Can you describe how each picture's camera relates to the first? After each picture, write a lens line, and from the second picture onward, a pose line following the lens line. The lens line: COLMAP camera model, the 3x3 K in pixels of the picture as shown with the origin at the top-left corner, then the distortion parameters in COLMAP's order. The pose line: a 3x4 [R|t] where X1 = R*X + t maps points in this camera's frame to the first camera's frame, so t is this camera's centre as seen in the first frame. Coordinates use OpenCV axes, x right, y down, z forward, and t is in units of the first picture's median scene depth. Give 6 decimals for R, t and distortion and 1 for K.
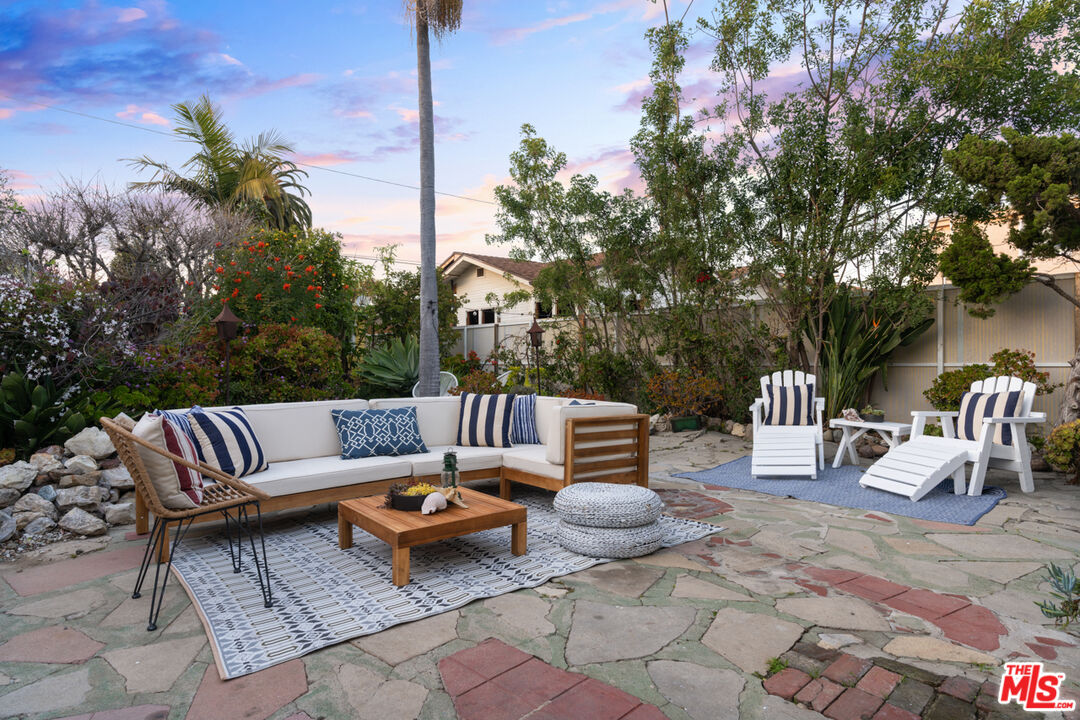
lens RADIAL K [[602.4, 0, 534.5], [0, 602.4, 366.4], [0, 0, 1]] dist [-0.006205, -0.001679]
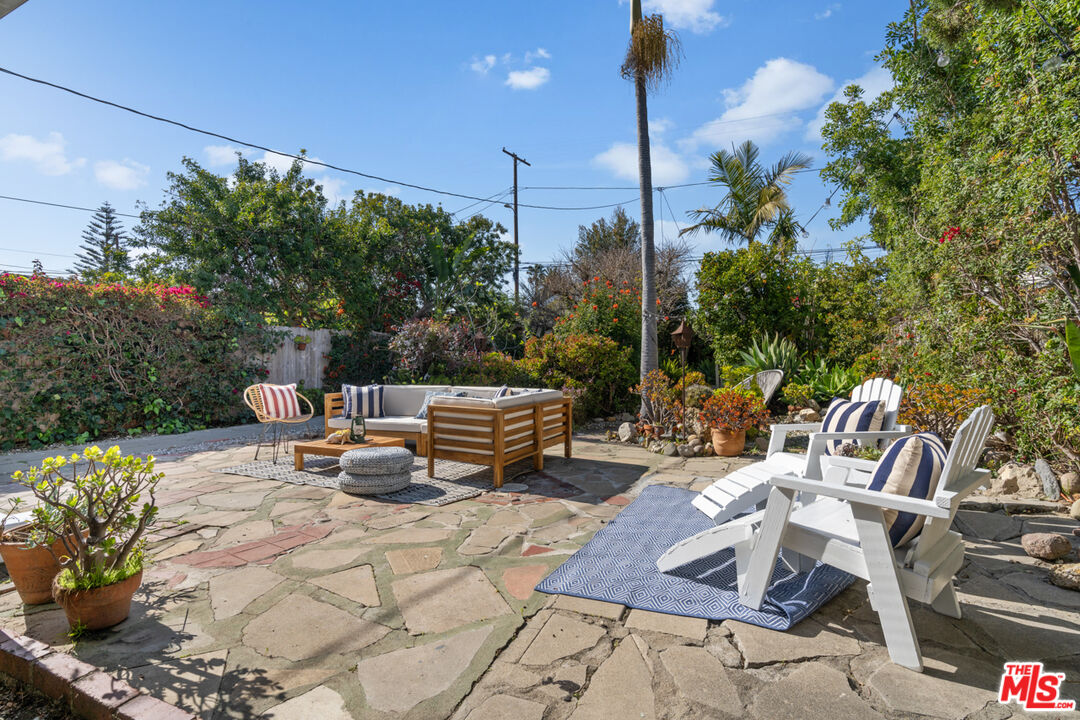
lens RADIAL K [[538.0, 0, 539.7], [0, 538.0, 359.9], [0, 0, 1]] dist [-0.006511, -0.000455]
pose [[0.403291, 0.002491, -0.915069, 0.789012], [-0.003002, 0.999995, 0.001399, -0.012963], [0.915067, 0.002183, 0.403296, 0.442893]]
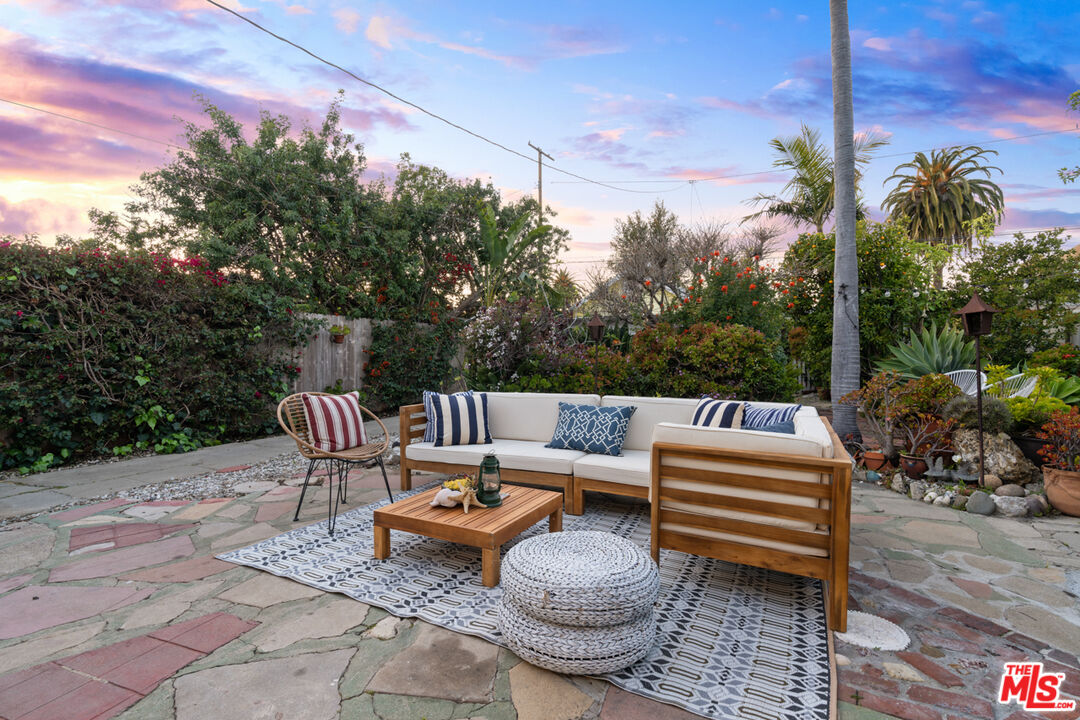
lens RADIAL K [[500.5, 0, 538.0], [0, 500.5, 363.7], [0, 0, 1]] dist [-0.004307, 0.000346]
pose [[0.400416, 0.015571, -0.916201, 0.330401], [-0.007629, 0.999878, 0.013659, -0.007489], [0.916302, 0.001520, 0.400486, 0.392536]]
